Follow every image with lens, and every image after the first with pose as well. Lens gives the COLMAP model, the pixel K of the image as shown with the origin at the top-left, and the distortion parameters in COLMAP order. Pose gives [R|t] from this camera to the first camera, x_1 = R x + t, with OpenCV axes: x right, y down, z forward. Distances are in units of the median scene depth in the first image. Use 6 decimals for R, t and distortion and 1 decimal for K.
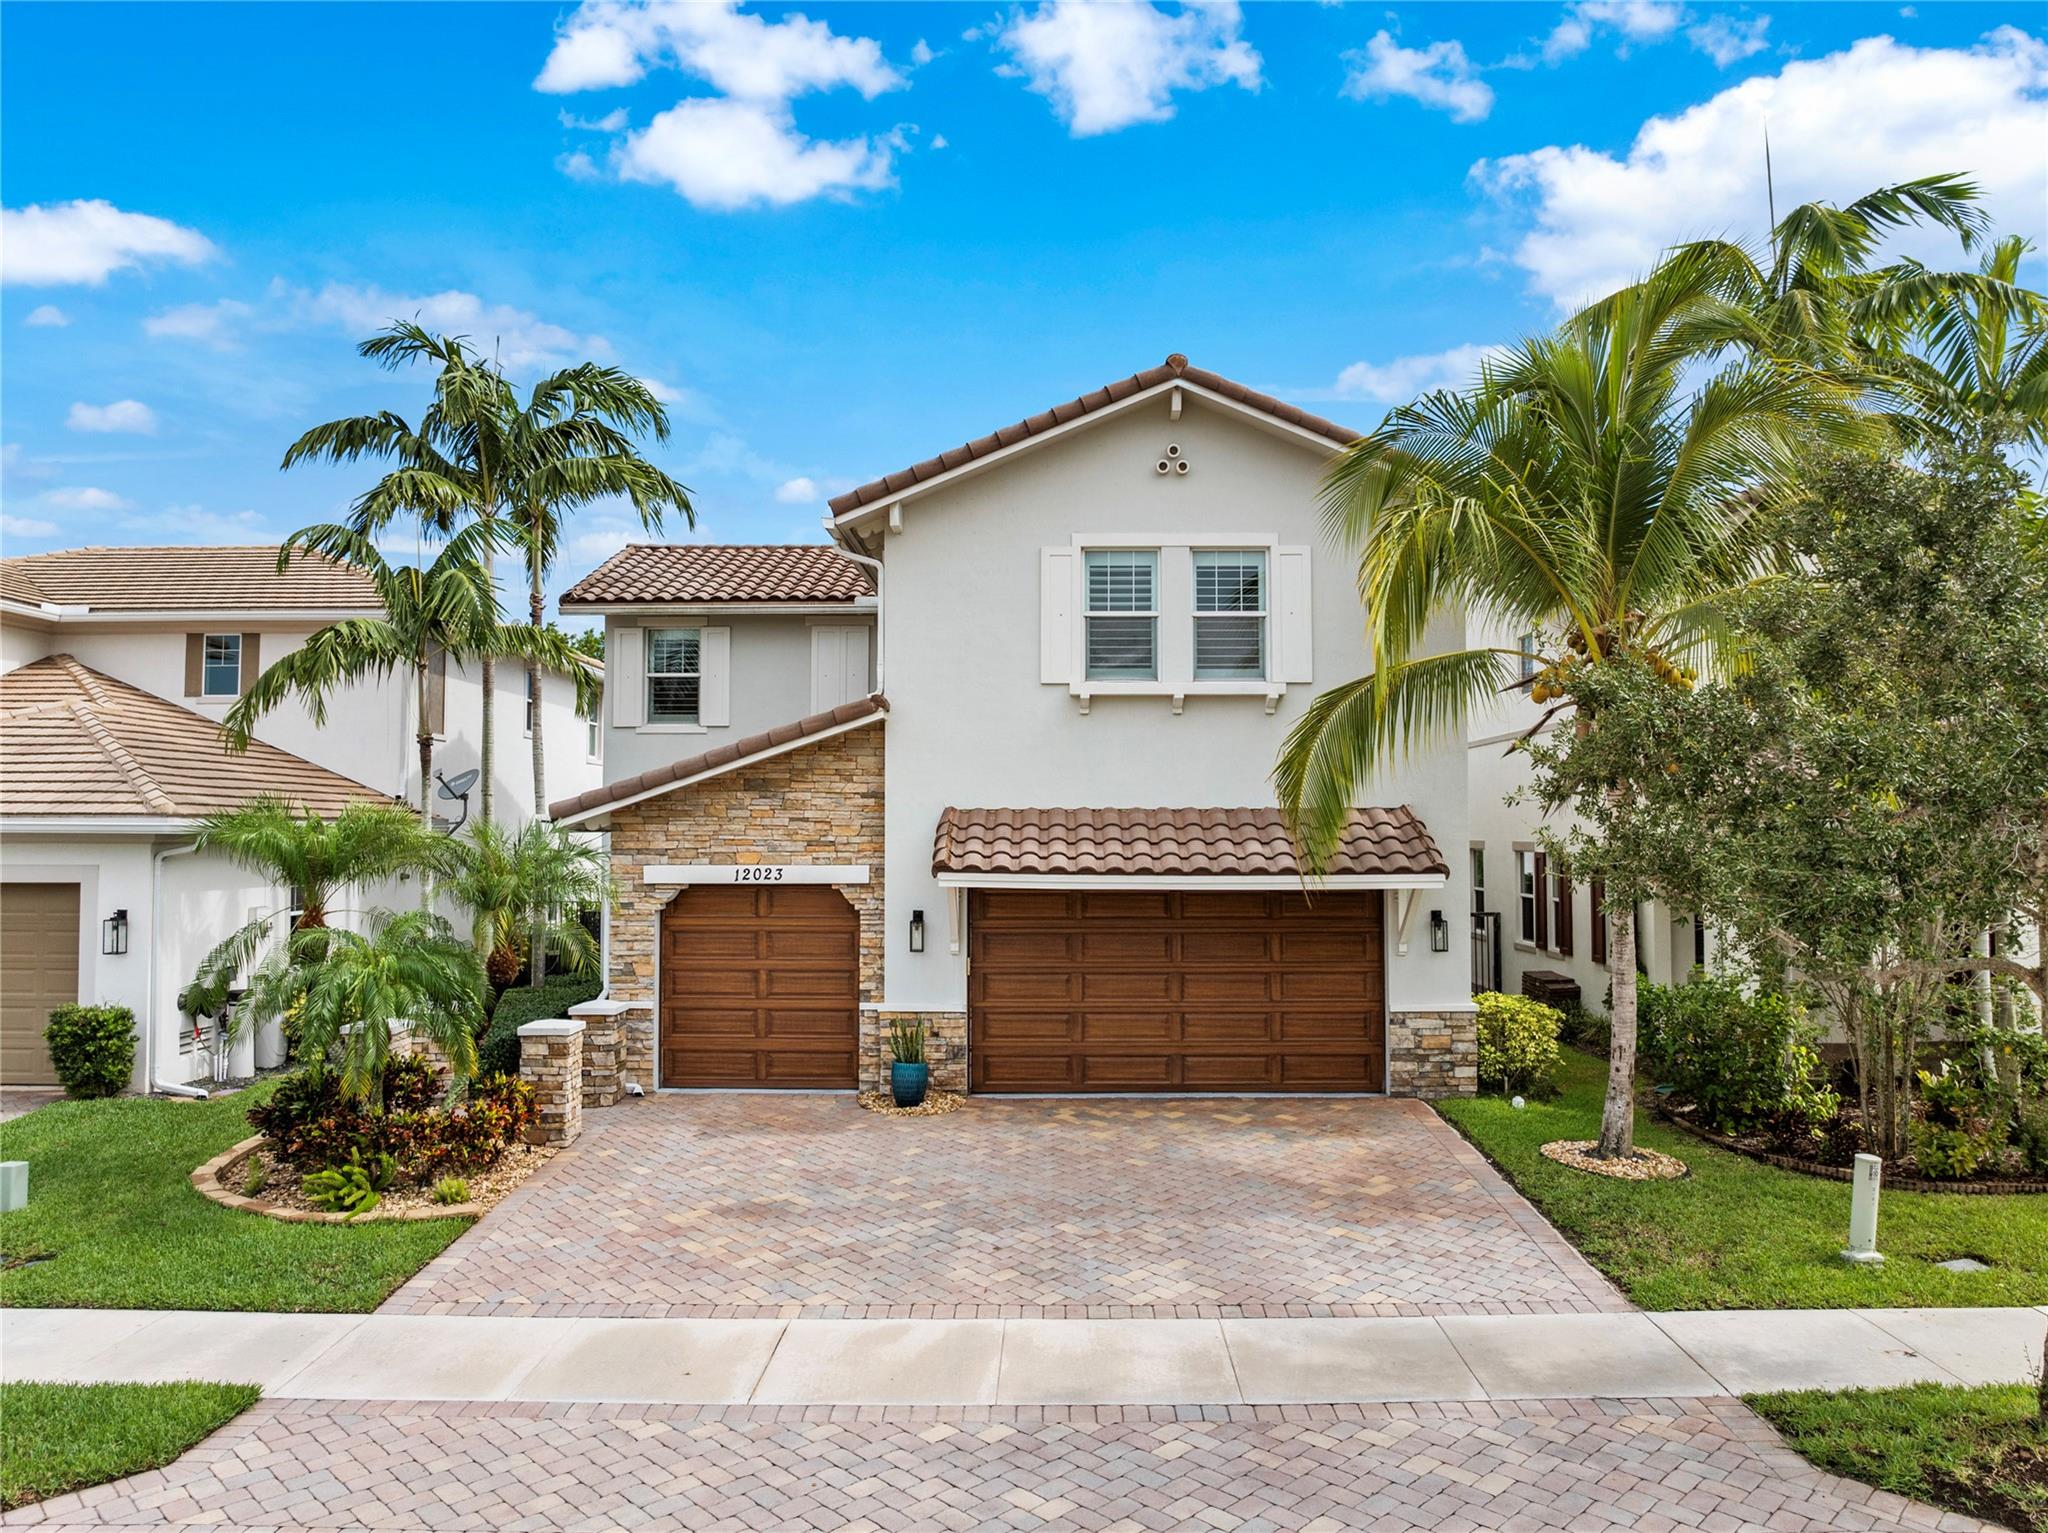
lens RADIAL K [[1464.3, 0, 1004.7], [0, 1464.3, 778.9], [0, 0, 1]] dist [-0.033487, 0.002939]
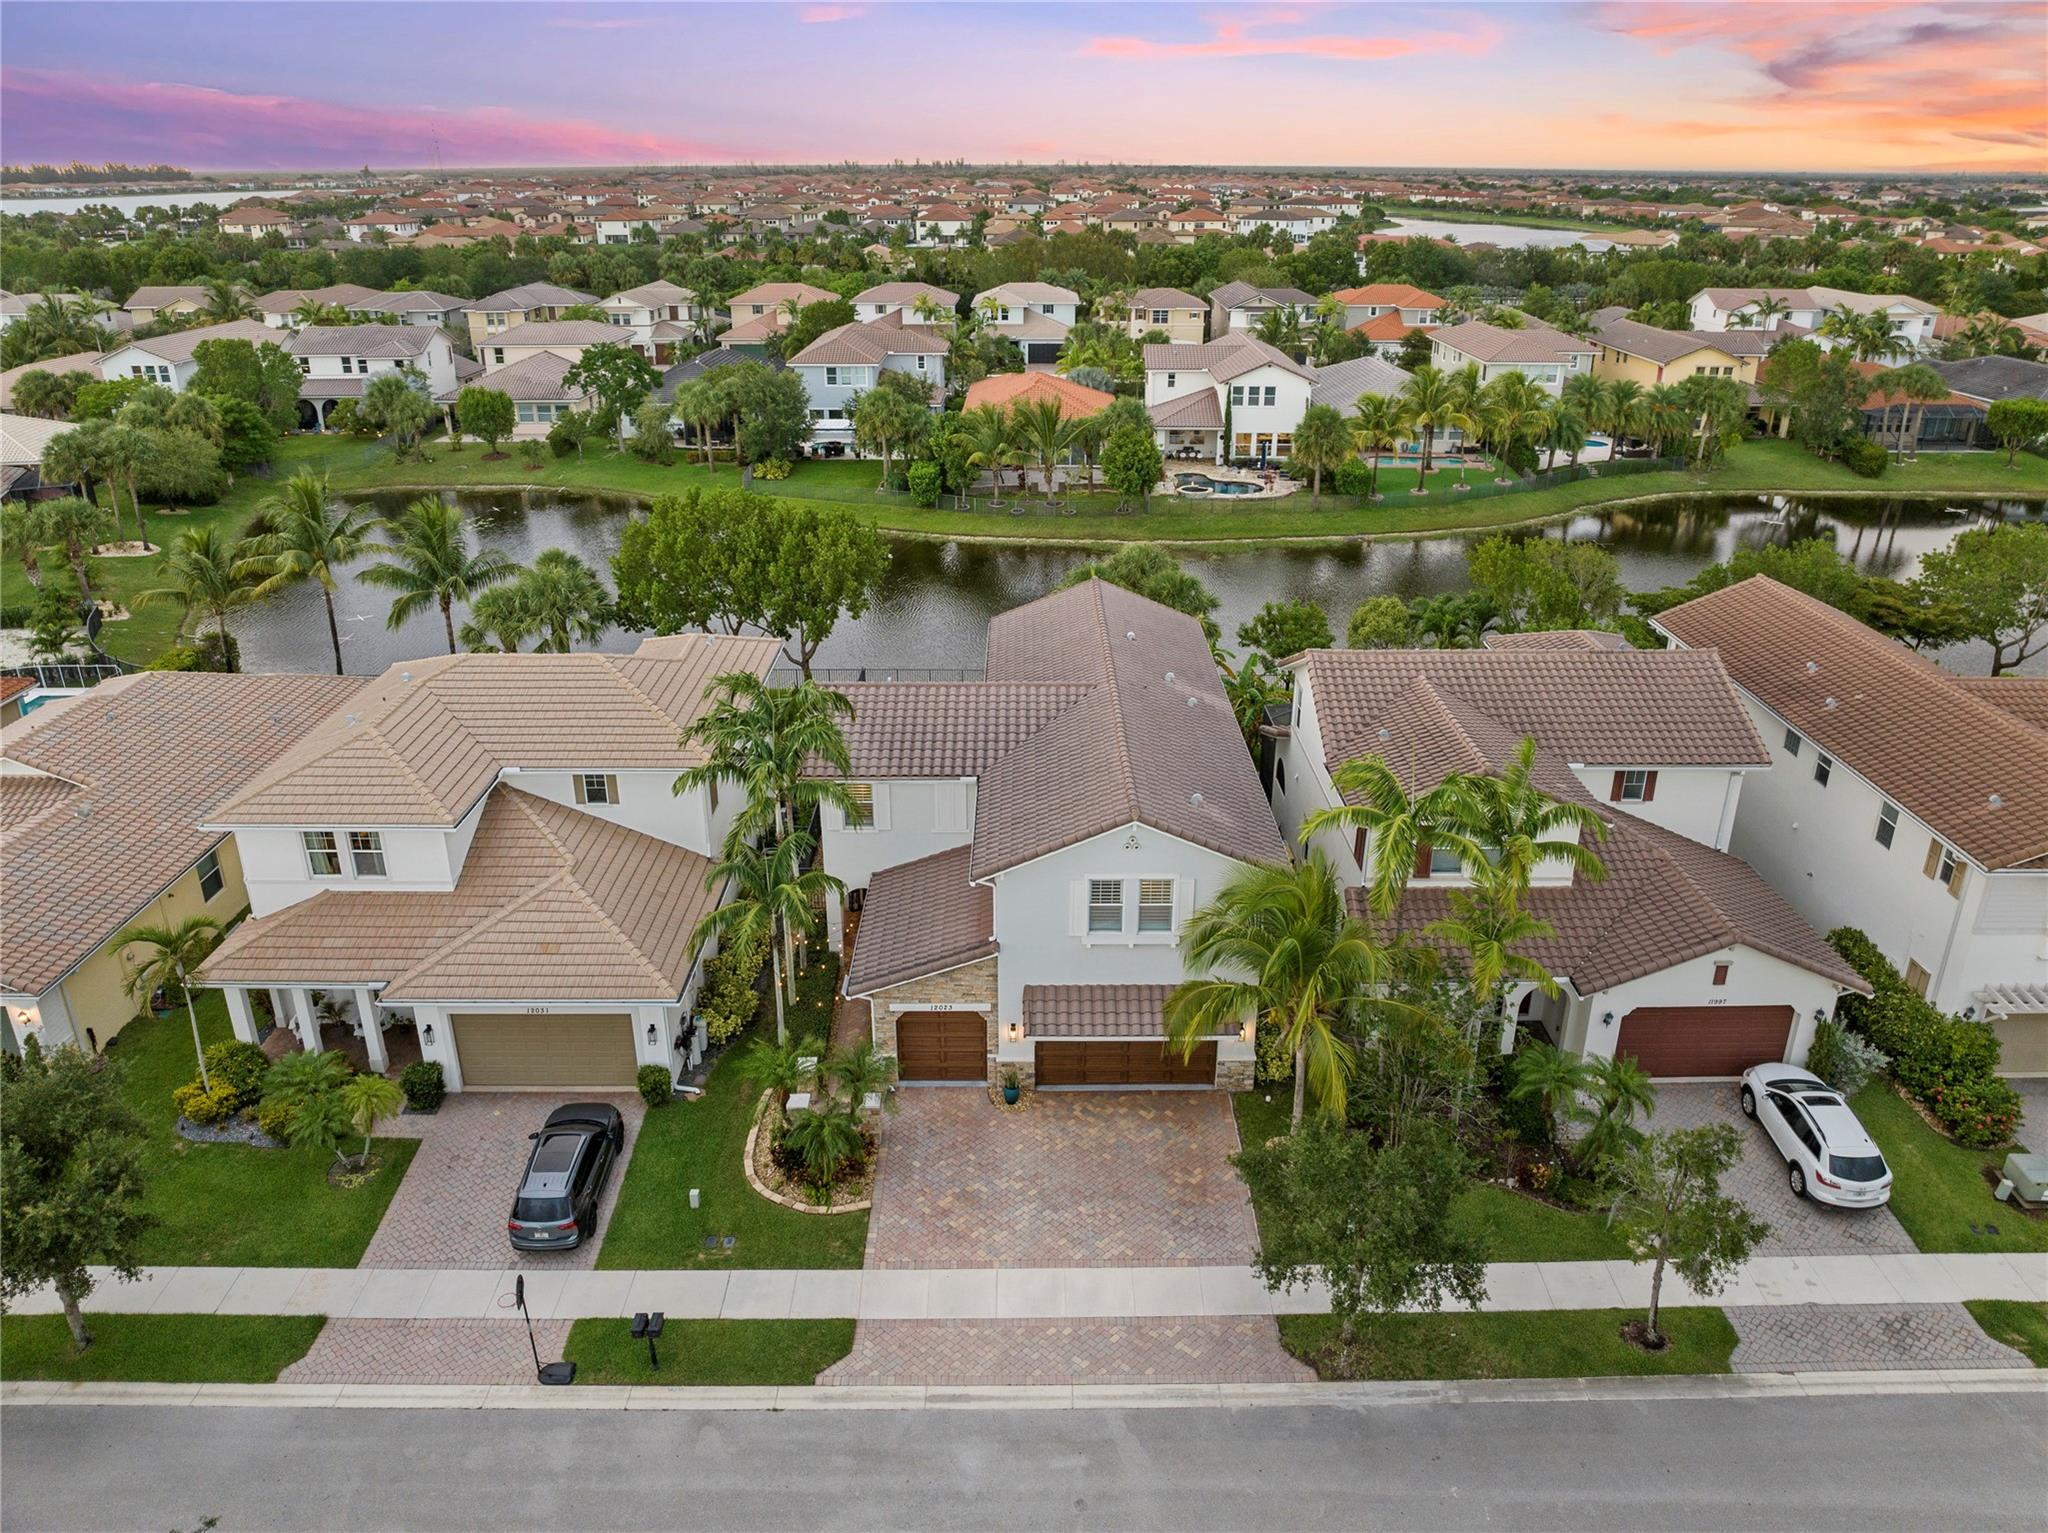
lens RADIAL K [[1464.3, 0, 1027.0], [0, 1464.3, 764.5], [0, 0, 1]] dist [-0.033487, 0.002939]
pose [[0.999569, -0.011928, 0.026832, -0.092998], [-0.000607, 0.905194, 0.424998, -1.224125], [-0.029357, -0.424831, 0.904797, -0.869529]]
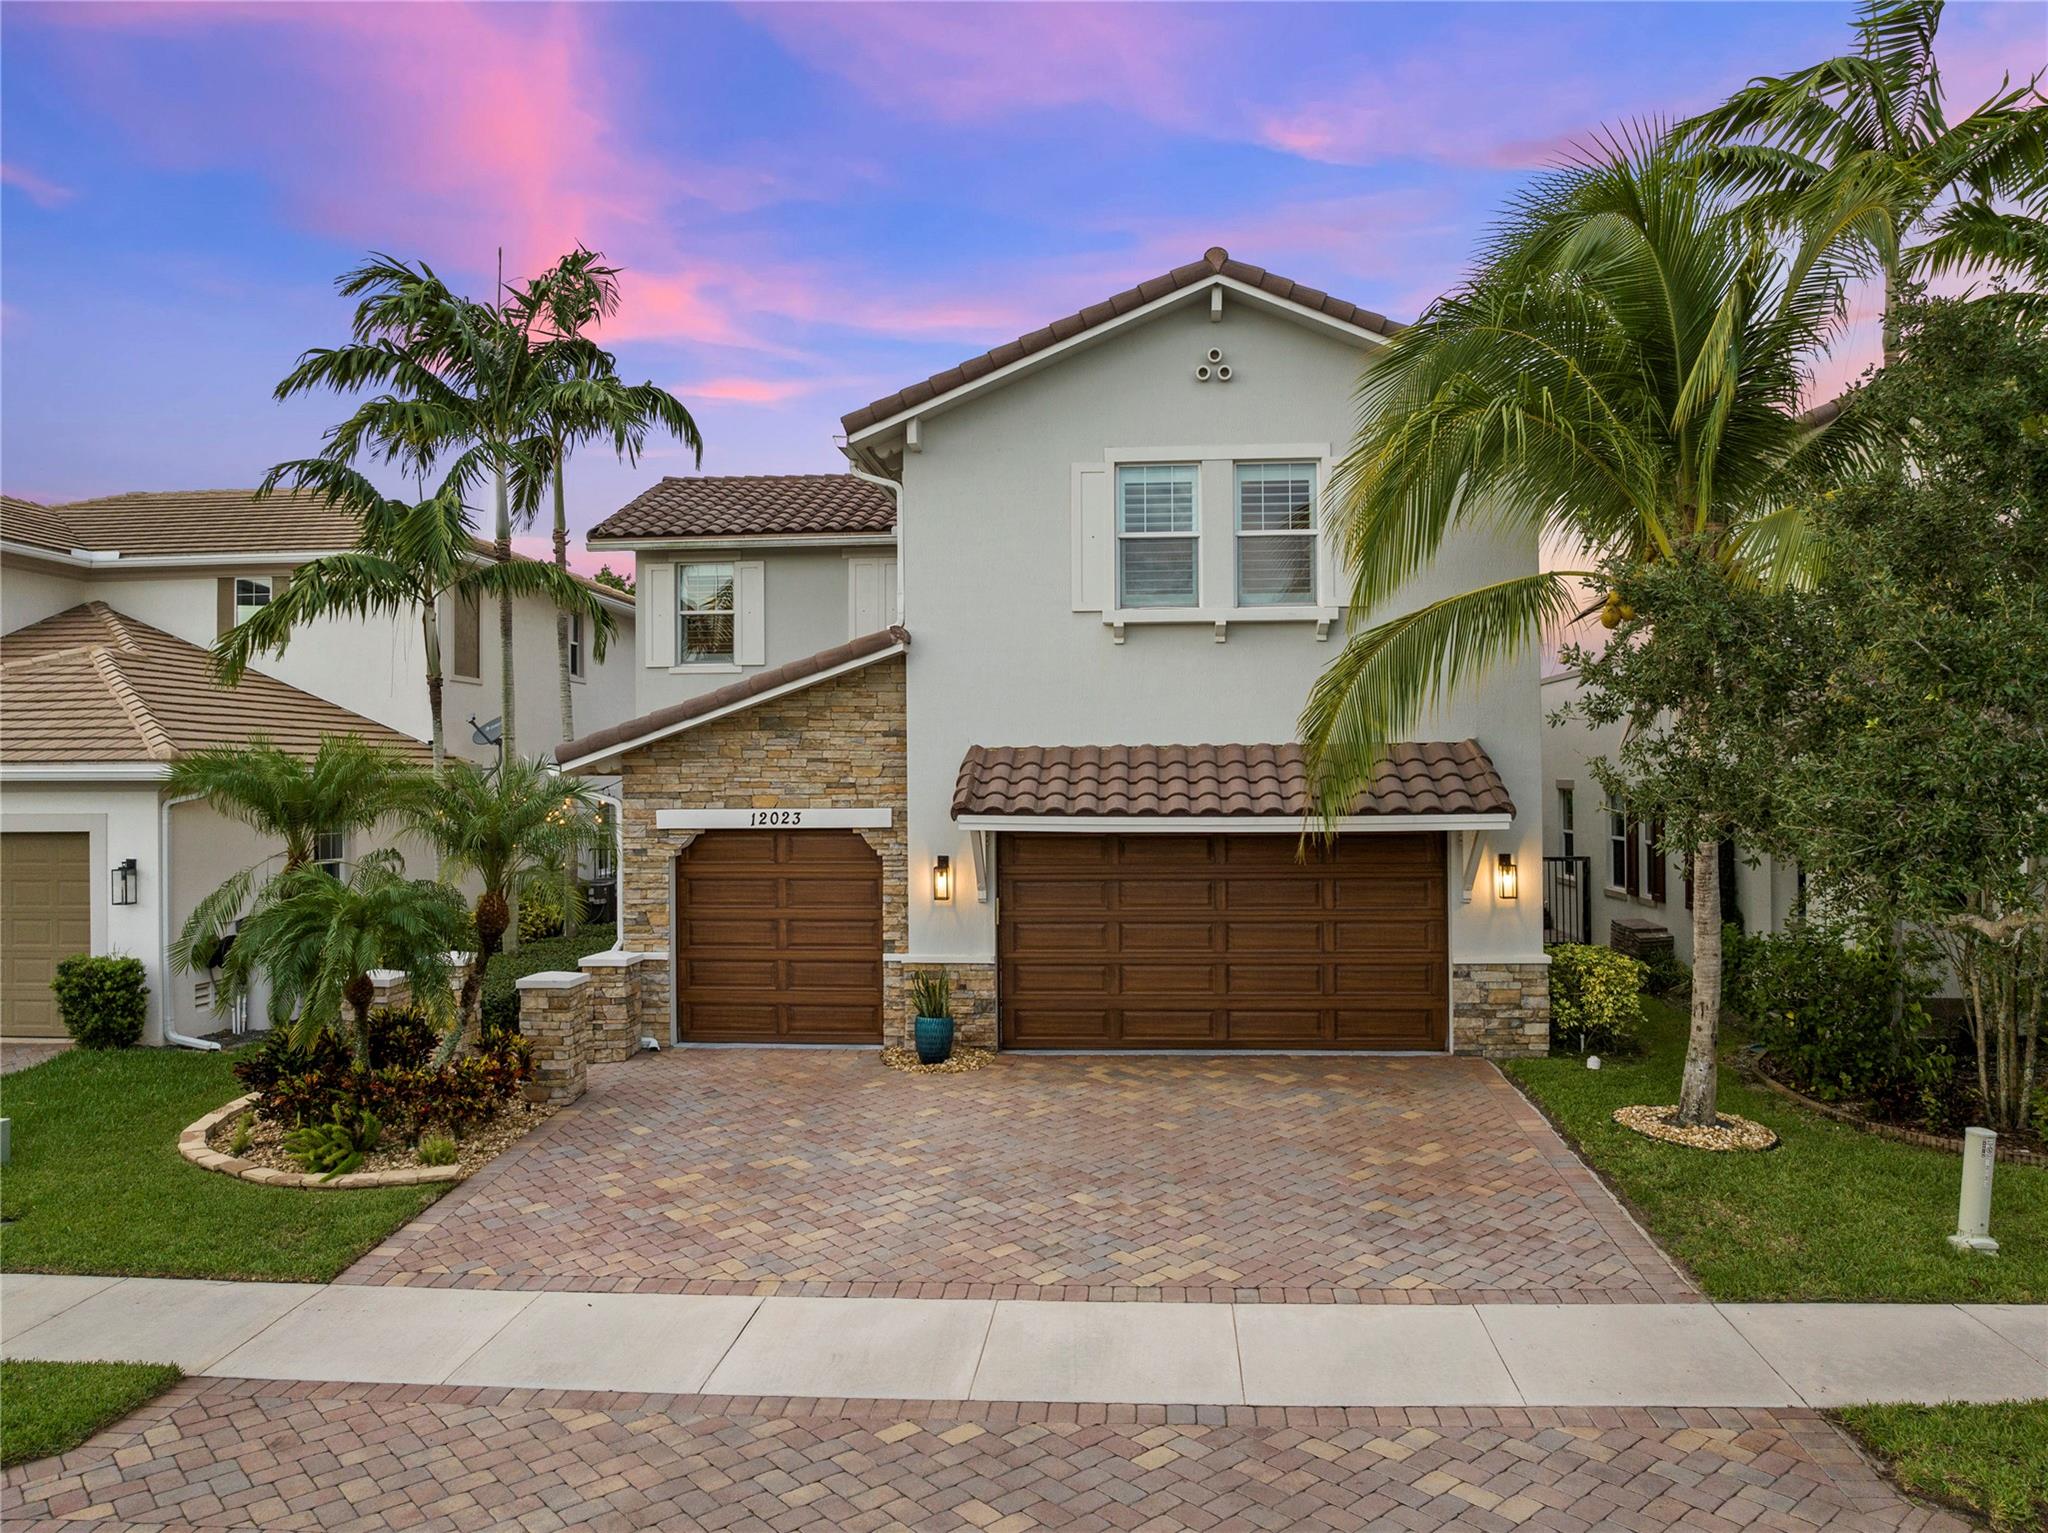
lens RADIAL K [[1464.3, 0, 1022.0], [0, 1464.3, 788.8], [0, 0, 1]] dist [-0.033487, 0.002939]
pose [[0.998112, -0.006556, -0.061063, 0.048634], [0.009062, 0.999124, 0.040861, 0.008956], [0.060741, -0.041337, 0.997297, 0.068312]]
